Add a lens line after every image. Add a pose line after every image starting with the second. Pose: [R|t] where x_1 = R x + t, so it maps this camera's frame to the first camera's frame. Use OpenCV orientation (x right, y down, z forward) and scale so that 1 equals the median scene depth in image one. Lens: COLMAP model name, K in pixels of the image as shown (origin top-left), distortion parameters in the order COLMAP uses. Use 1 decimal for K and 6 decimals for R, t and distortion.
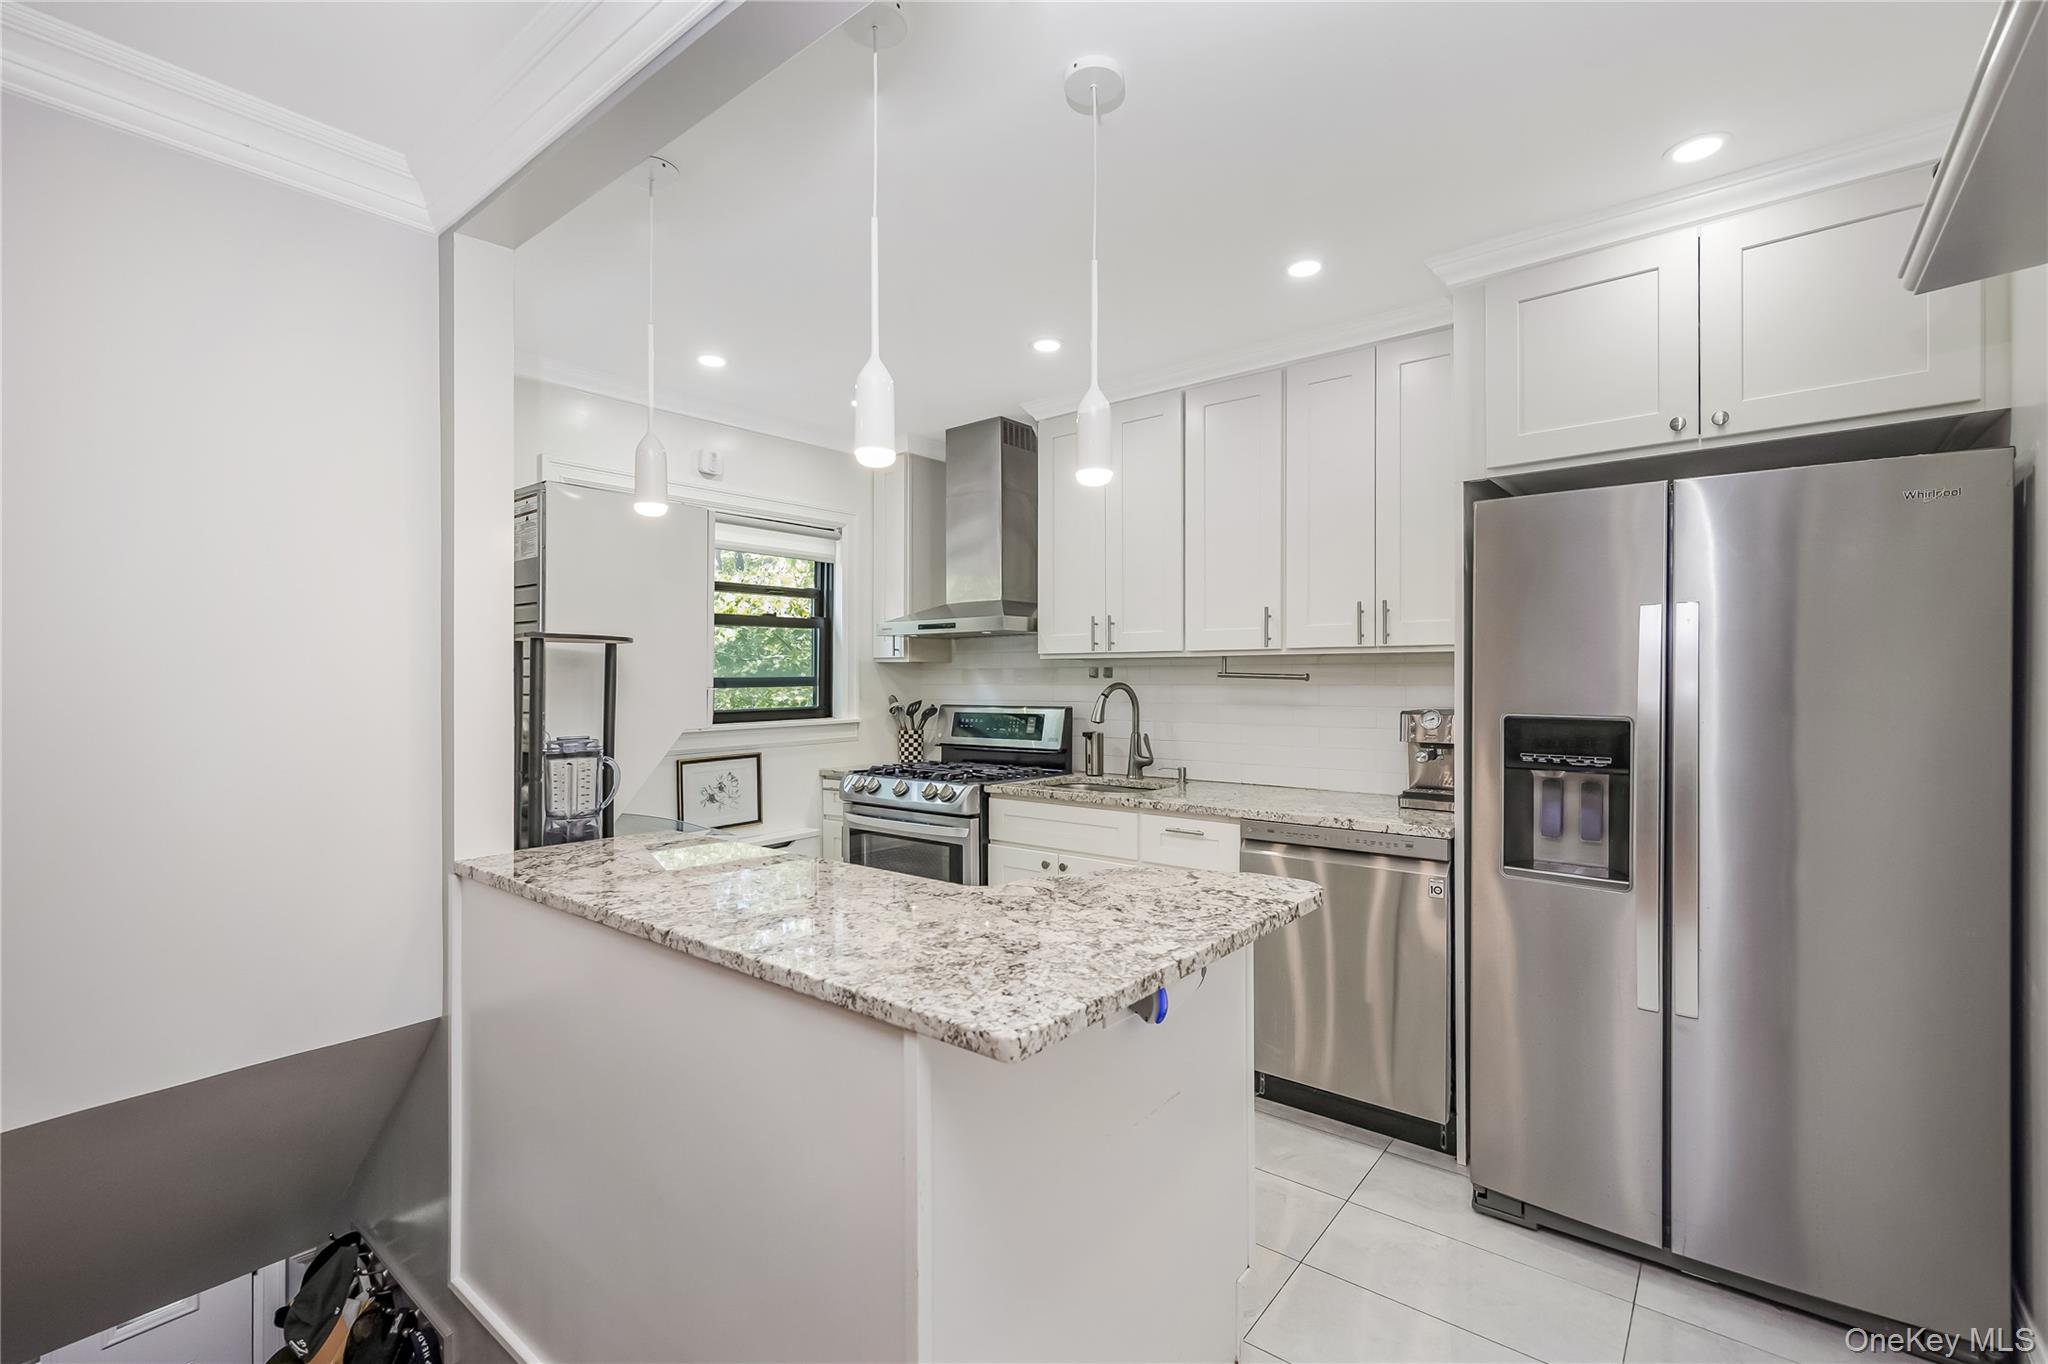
lens RADIAL K [[885.0, 0, 1049.6], [0, 885.0, 680.5], [0, 0, 1]] dist [-0.011727, 0.000428]
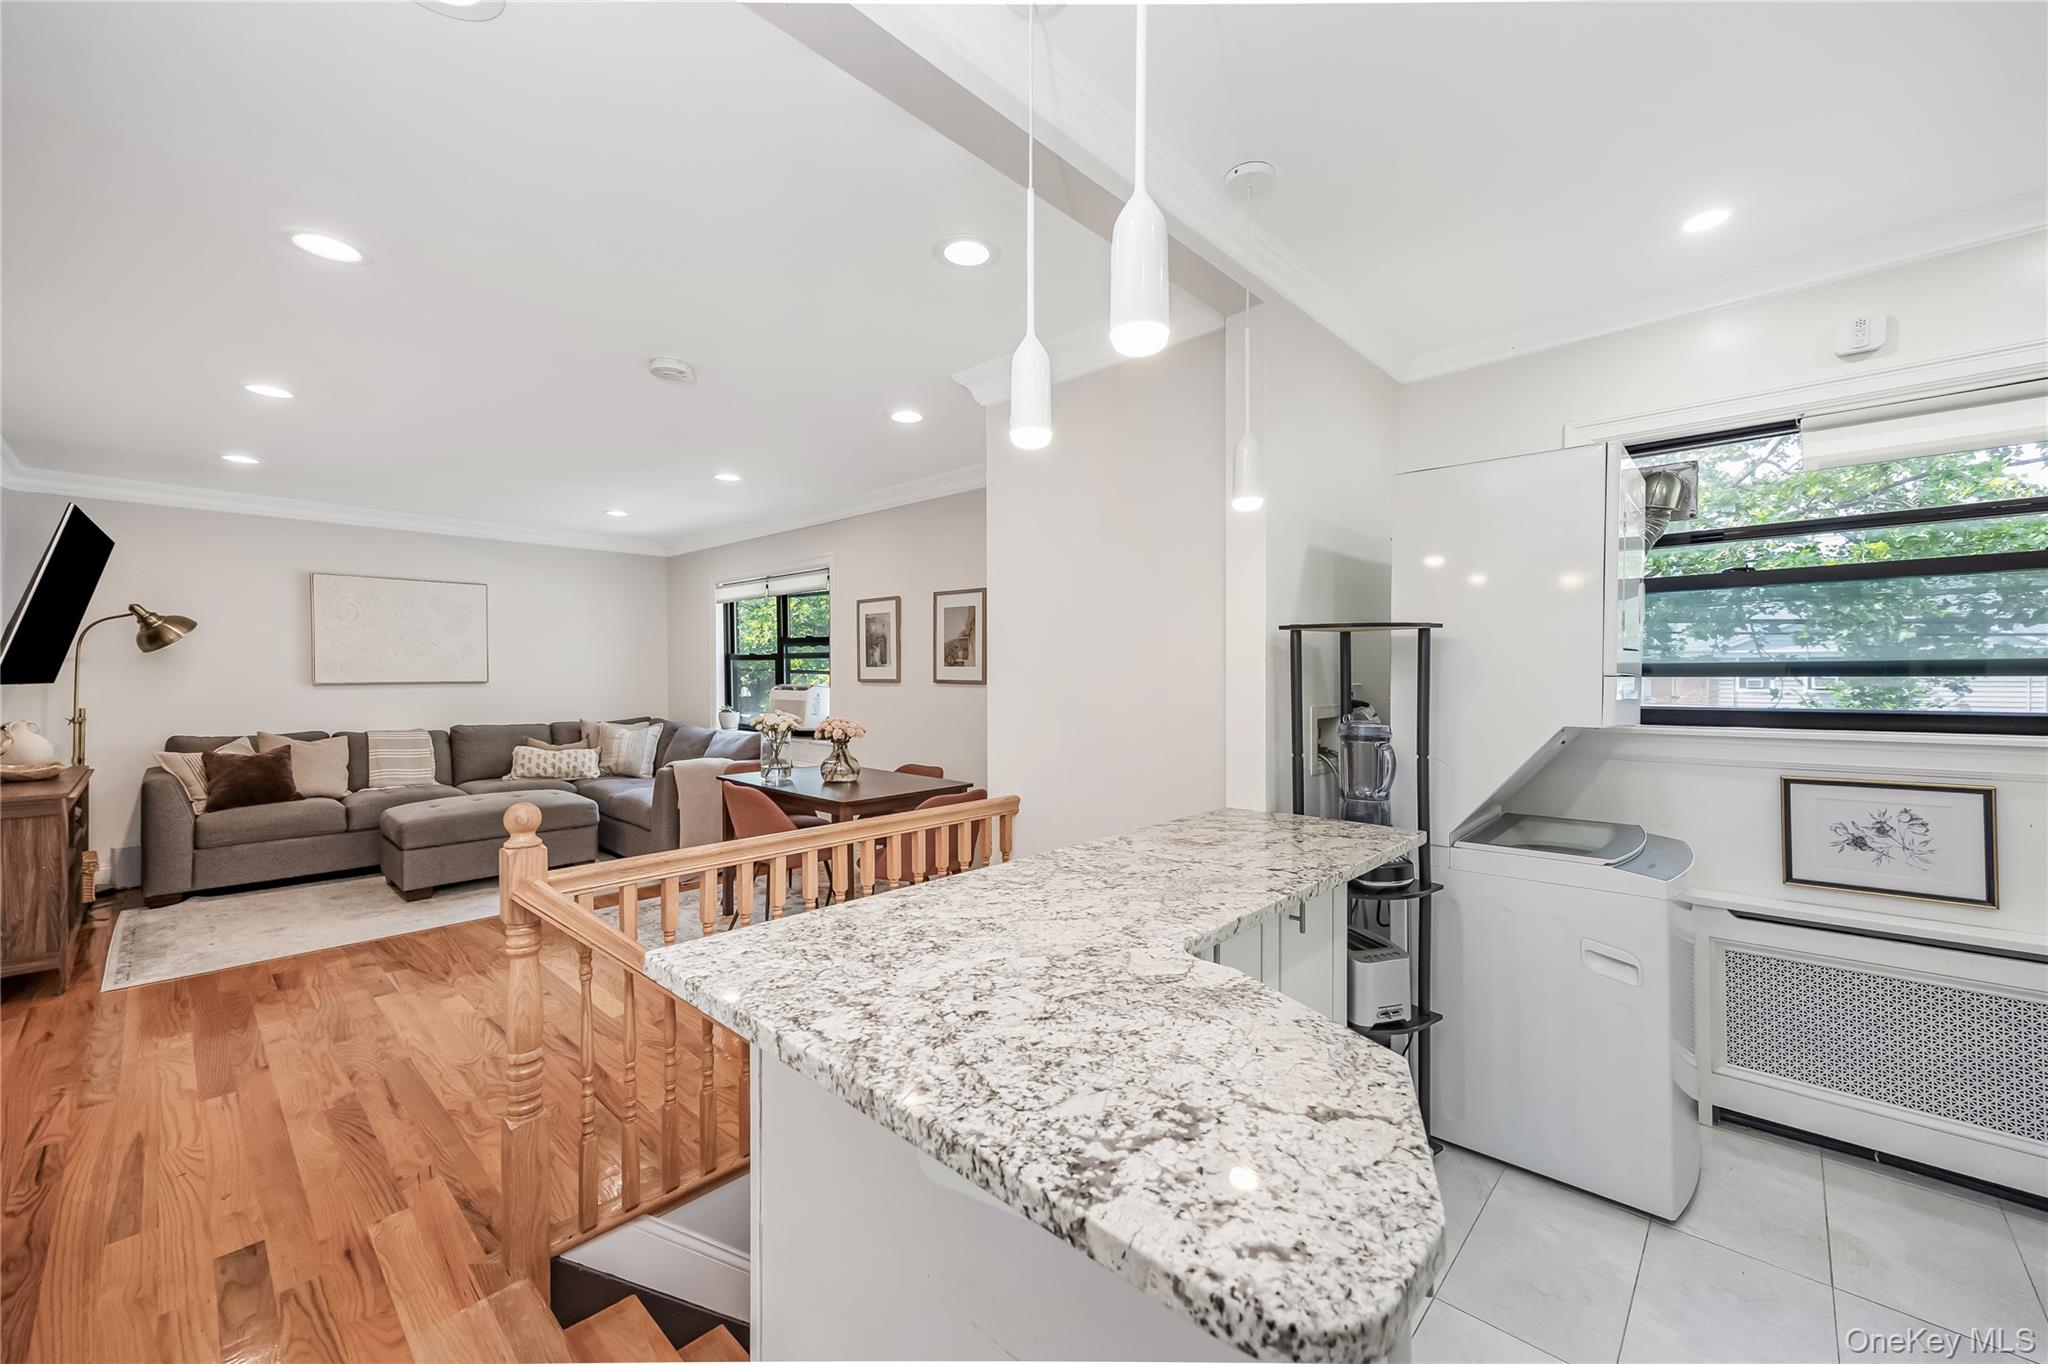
lens RADIAL K [[801.9, 0, 1024.3], [0, 801.9, 679.7], [0, 0, 1]] dist [0.008812, 0.001027]
pose [[-0.078245, 0.013469, -0.996843, 0.286191], [0.003328, 0.999907, 0.013250, 0.000933], [0.996929, -0.002280, -0.078282, 0.444217]]
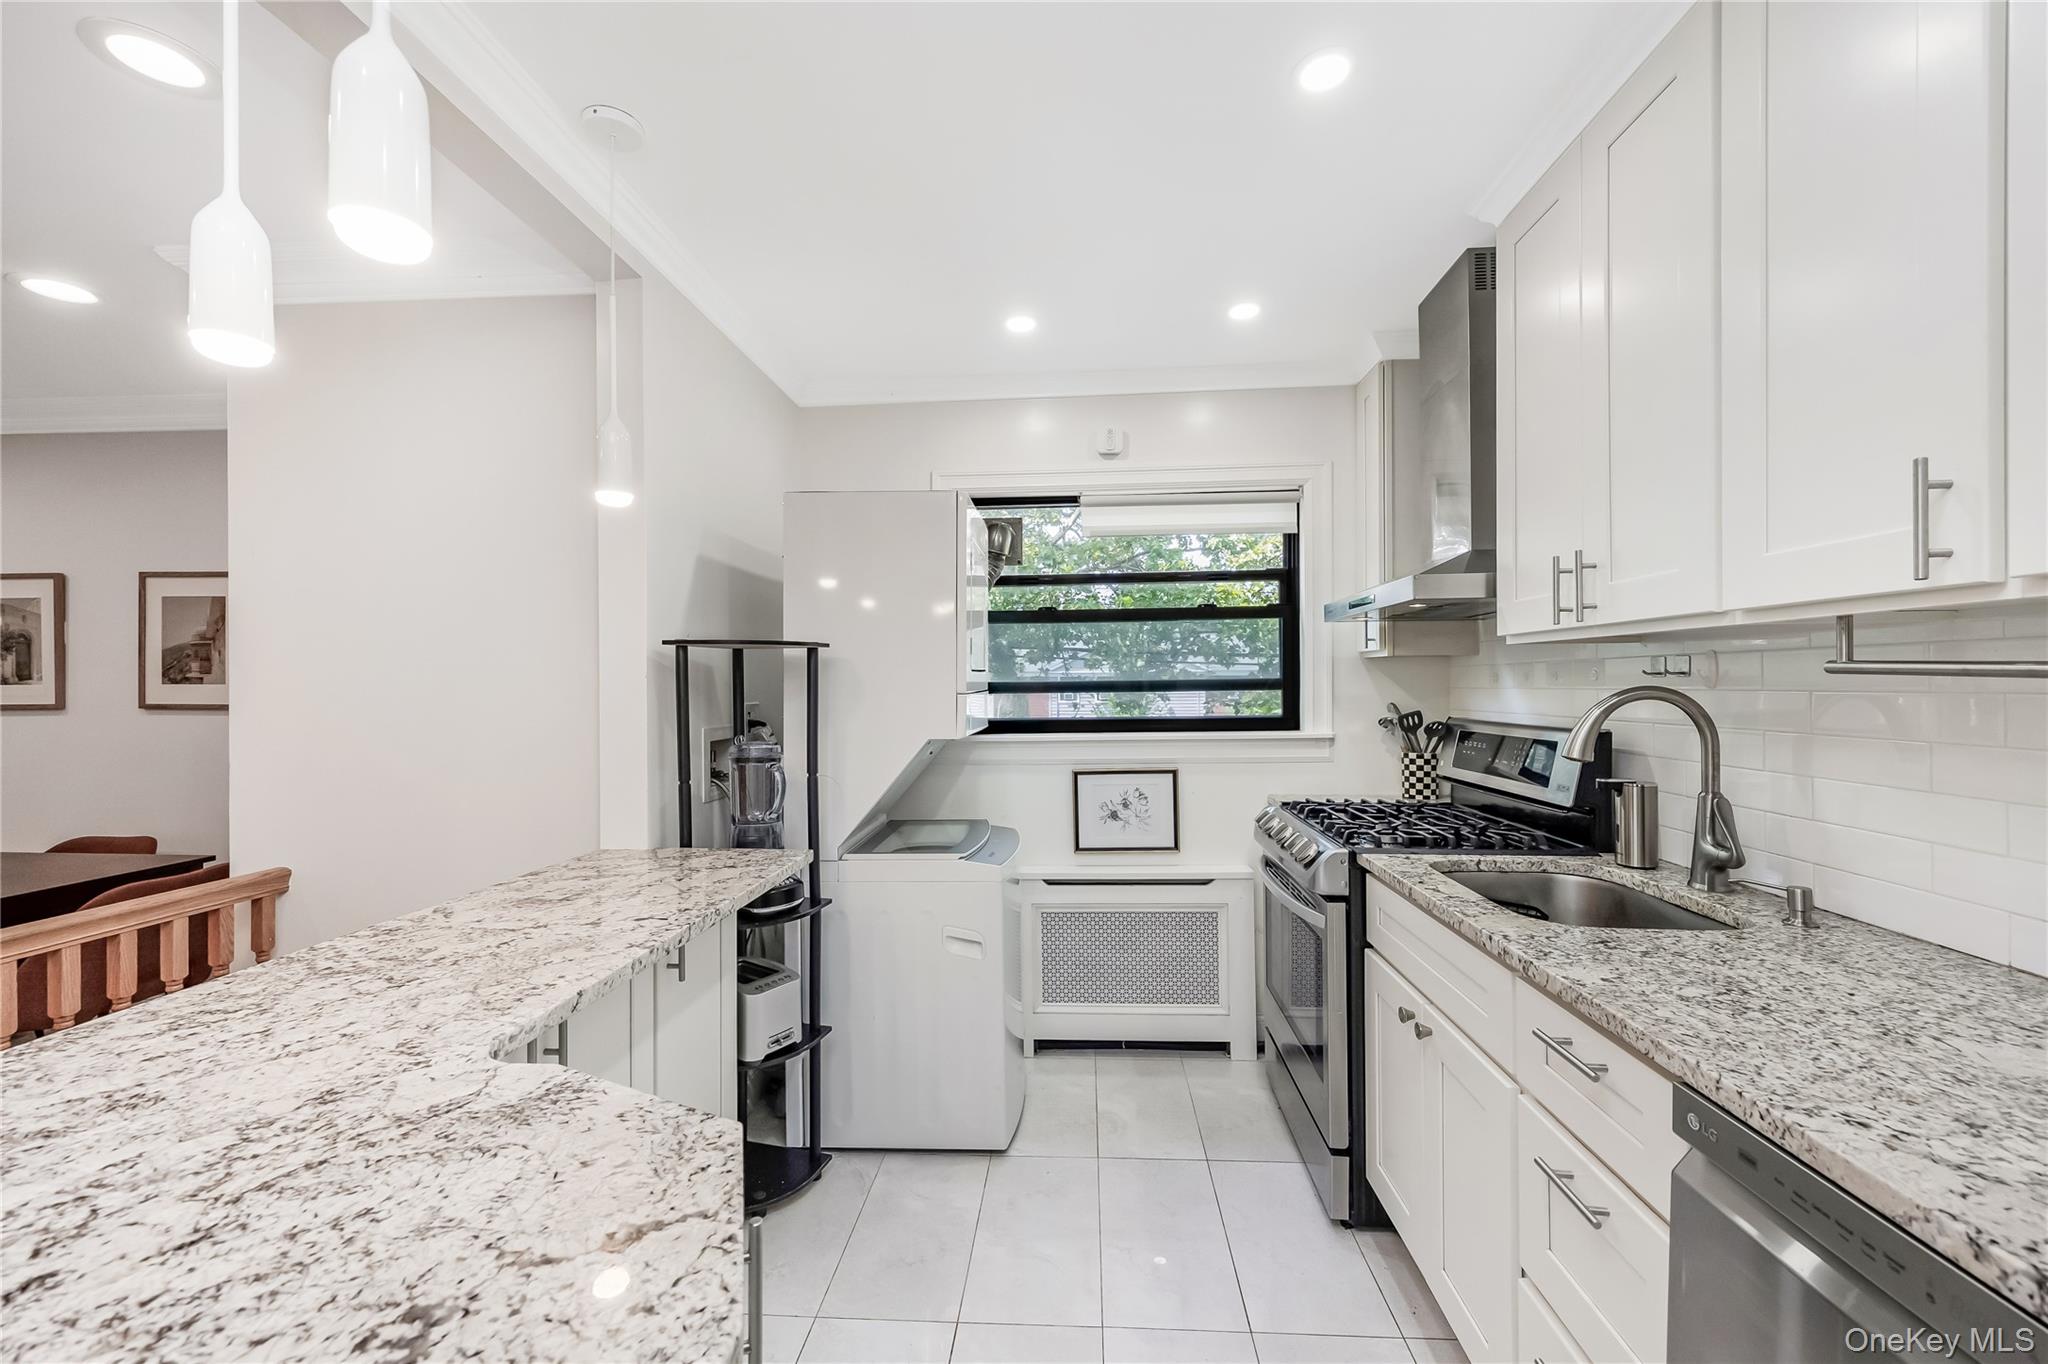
lens RADIAL K [[823.9, 0, 1027.4], [0, 823.9, 687.9], [0, 0, 1]] dist [-0.000609, 0.000817]
pose [[0.570688, 0.001895, -0.821165, 0.266429], [0.004004, 0.999979, 0.005090, -0.000742], [0.821157, -0.006193, 0.570668, 0.475066]]
